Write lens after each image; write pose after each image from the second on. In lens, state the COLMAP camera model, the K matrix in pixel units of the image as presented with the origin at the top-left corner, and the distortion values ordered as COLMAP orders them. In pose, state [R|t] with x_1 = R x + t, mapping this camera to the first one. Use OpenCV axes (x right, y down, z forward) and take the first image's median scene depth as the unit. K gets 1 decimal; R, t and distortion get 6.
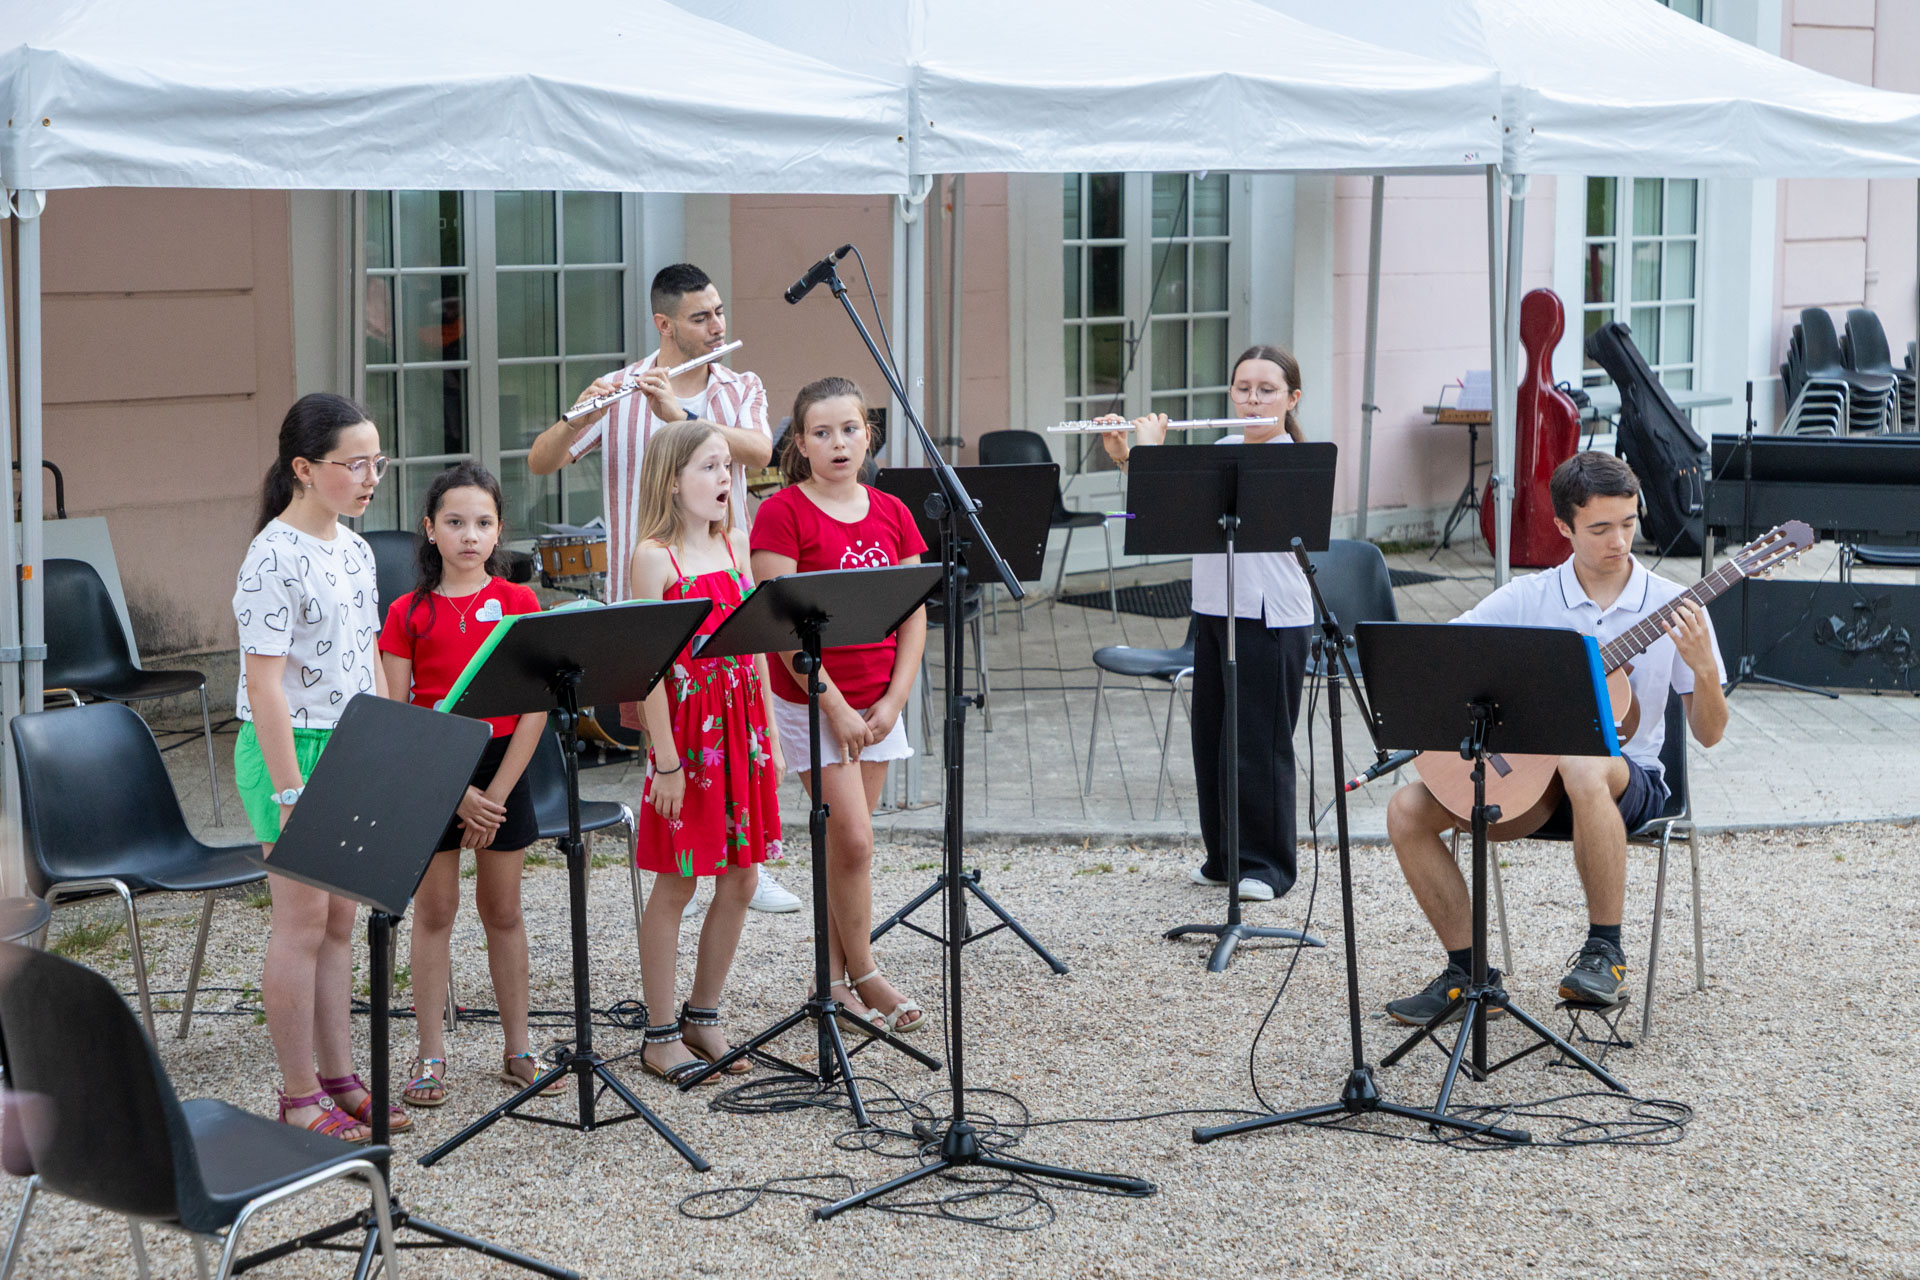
lens RADIAL K [[3404.2, 0, 960.0], [0, 3404.2, 640.0], [0, 0, 1]] dist [0.060200, 0.068195]
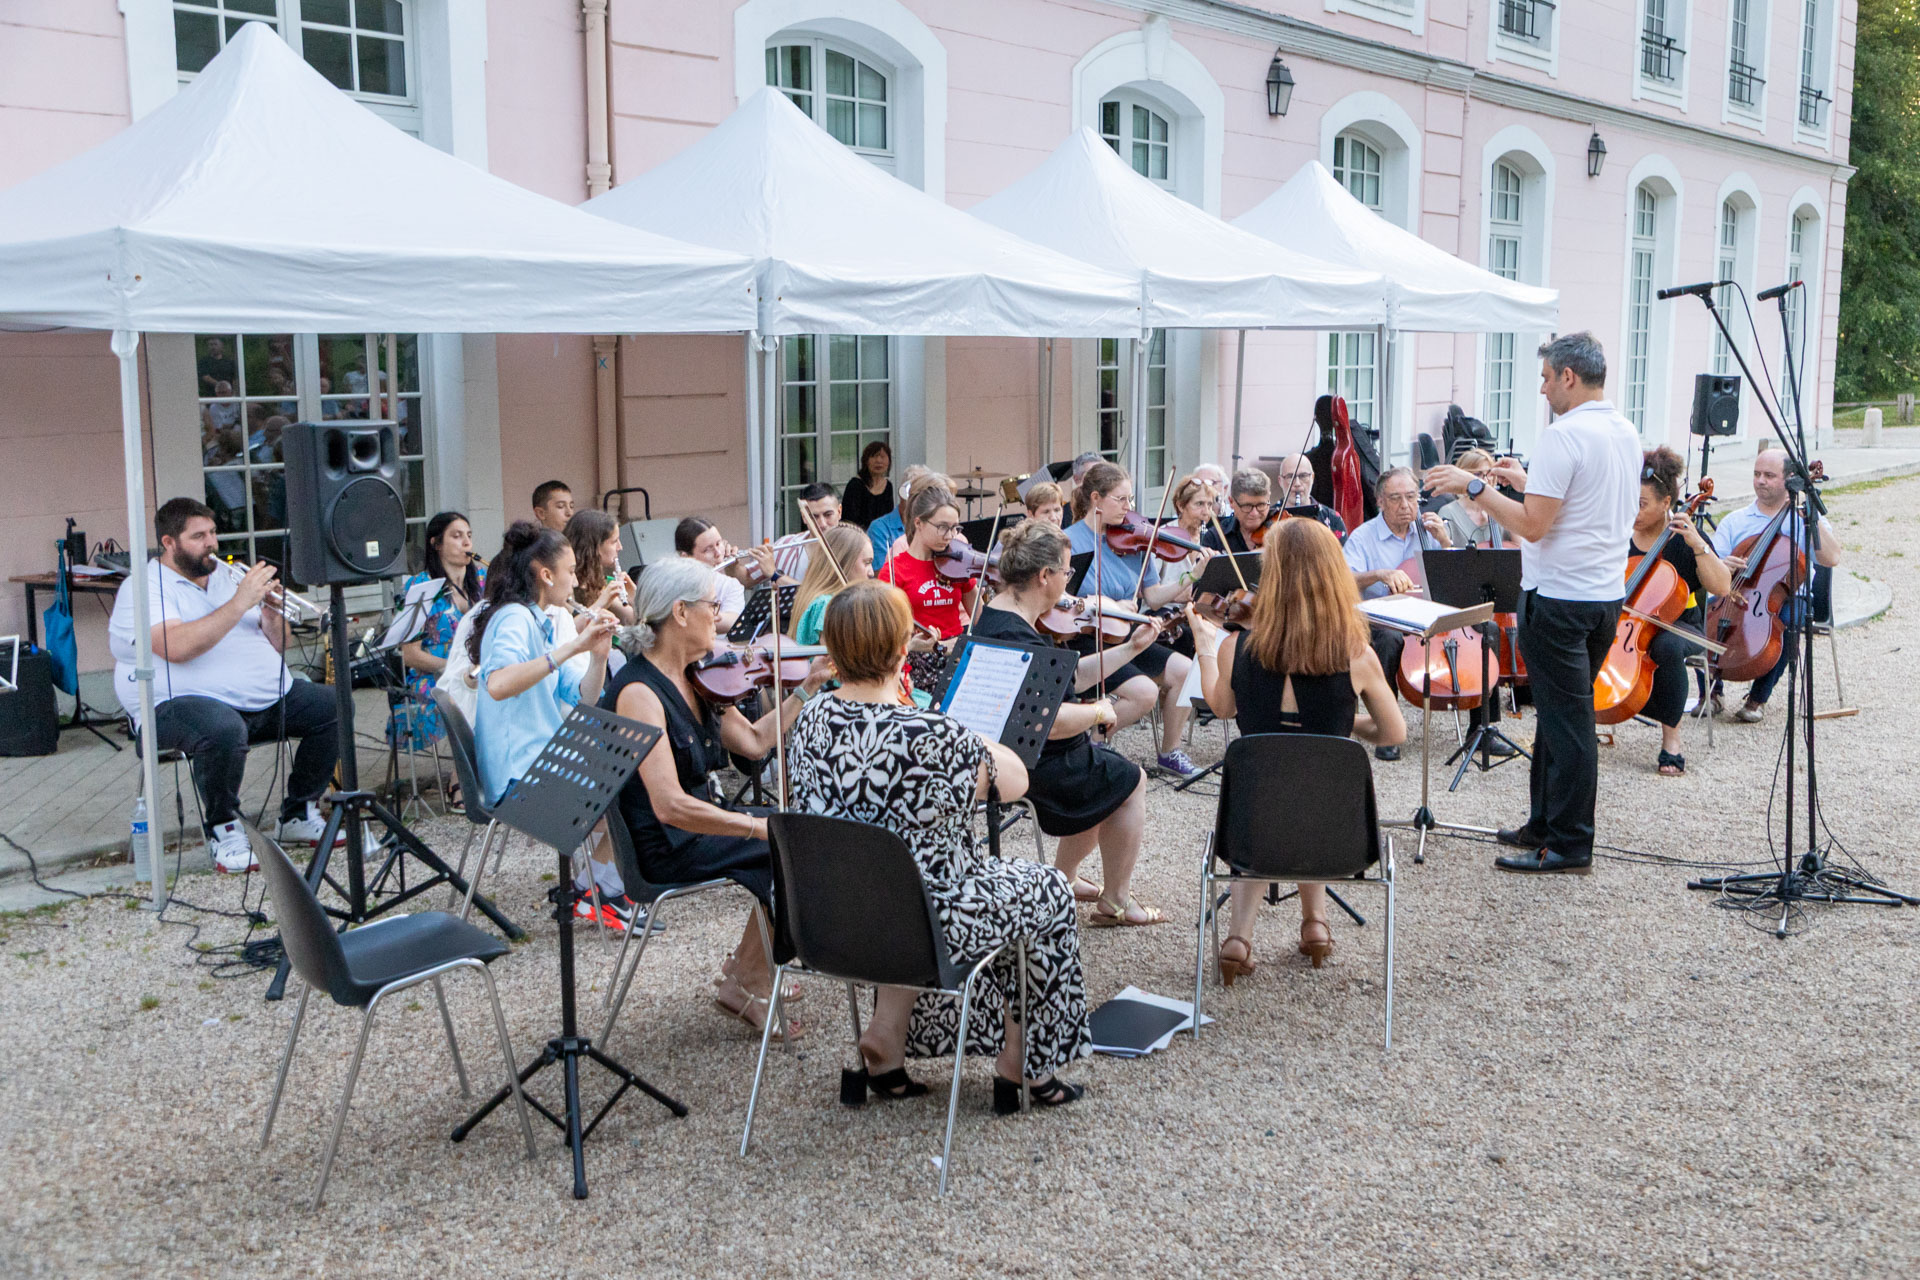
lens RADIAL K [[1905.1, 0, 960.0], [0, 1905.1, 640.0], [0, 0, 1]] dist [-0.011190, 0.034721]
pose [[0.994509, -0.018689, 0.102969, -0.214001], [0.016472, 0.999615, 0.022342, 0.009491], [-0.103347, -0.020523, 0.994434, -0.032401]]
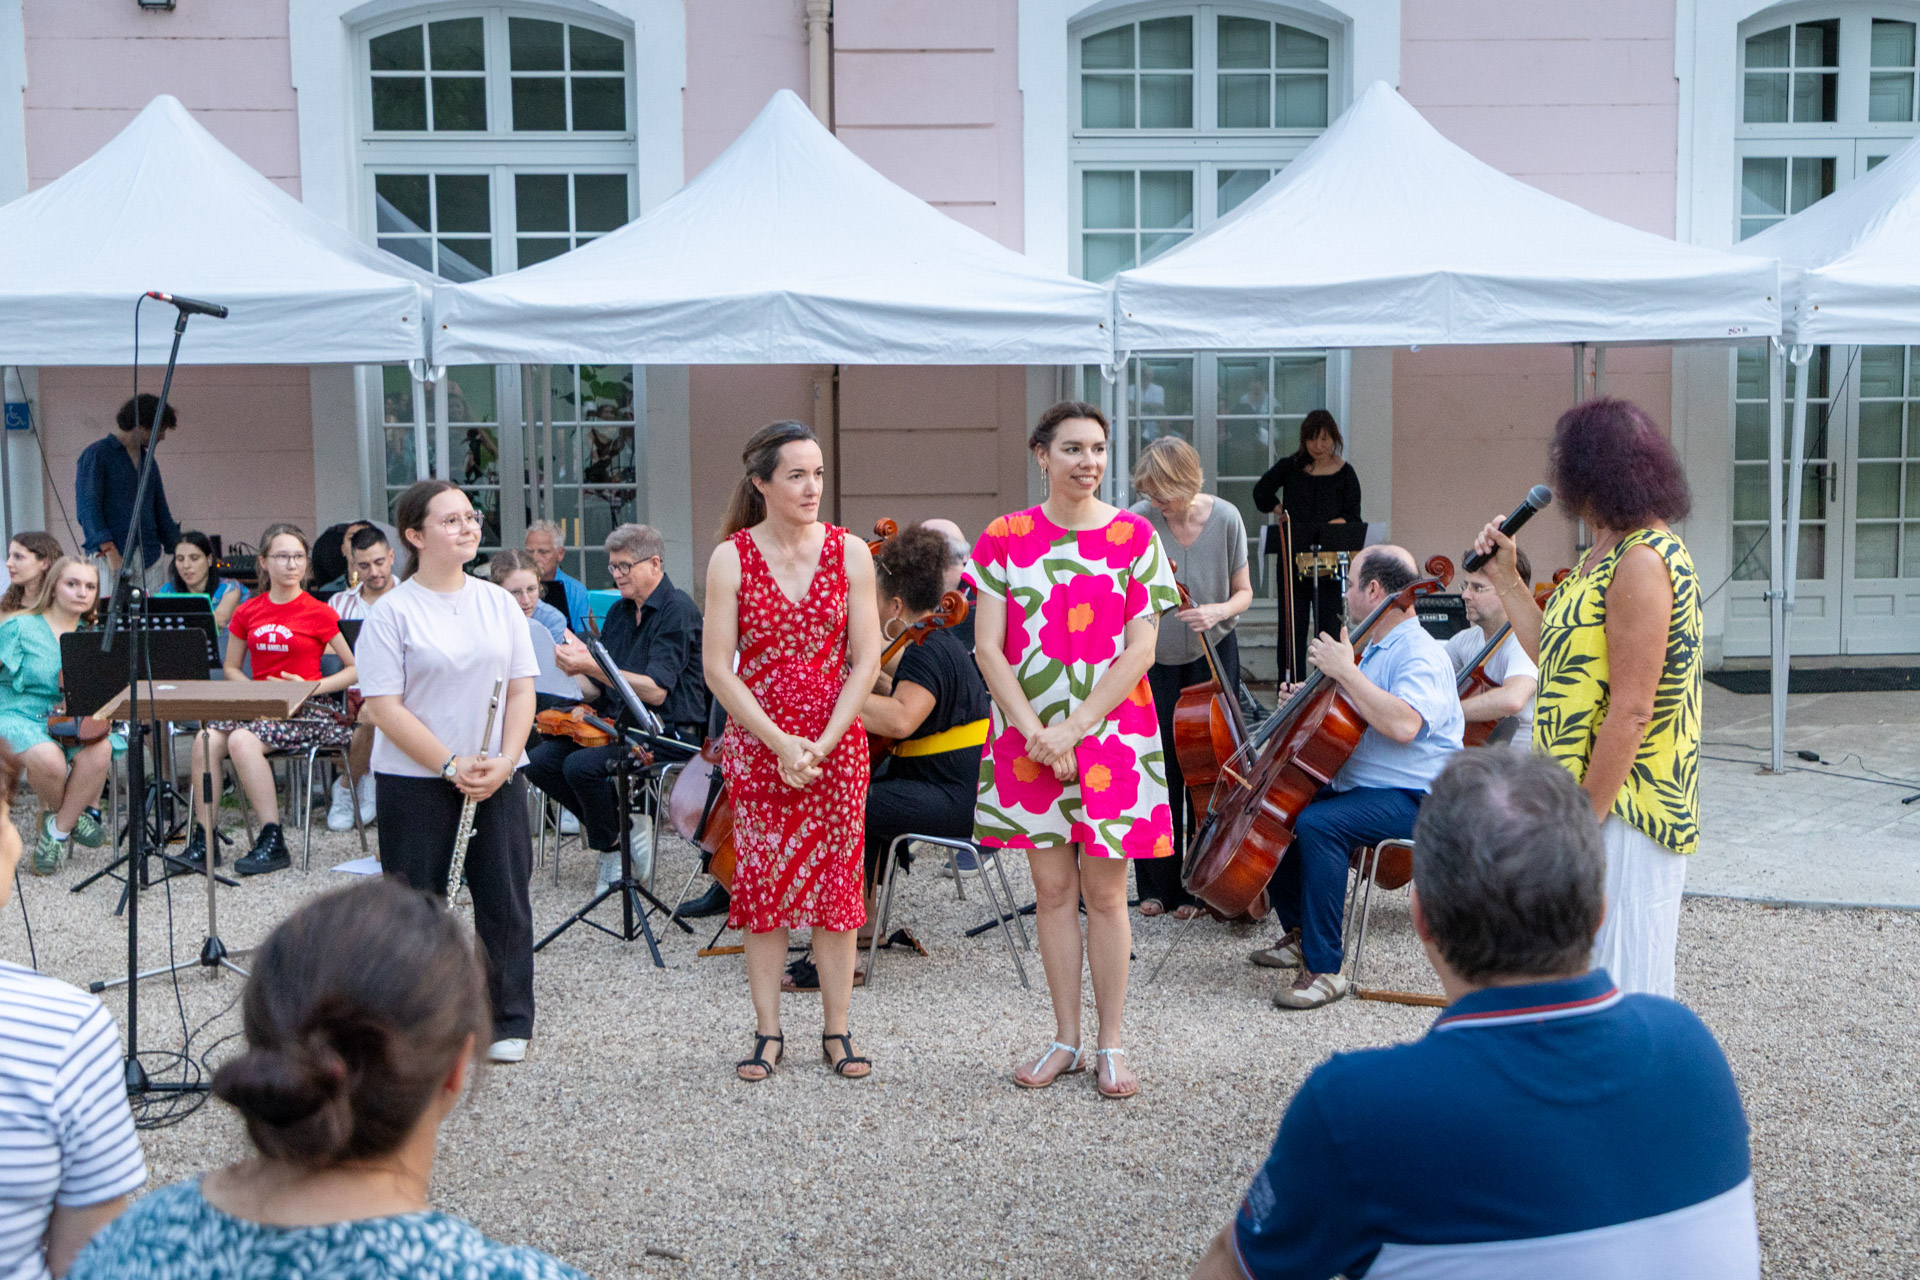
lens RADIAL K [[2199.8, 0, 1012.3], [0, 2199.8, 638.4], [0, 0, 1]] dist [0.021491, 0.005780]
pose [[0.742735, 0.074147, -0.665468, 0.555010], [-0.082026, 0.996440, 0.019474, -0.028142], [0.664542, 0.040121, 0.746173, 0.266649]]
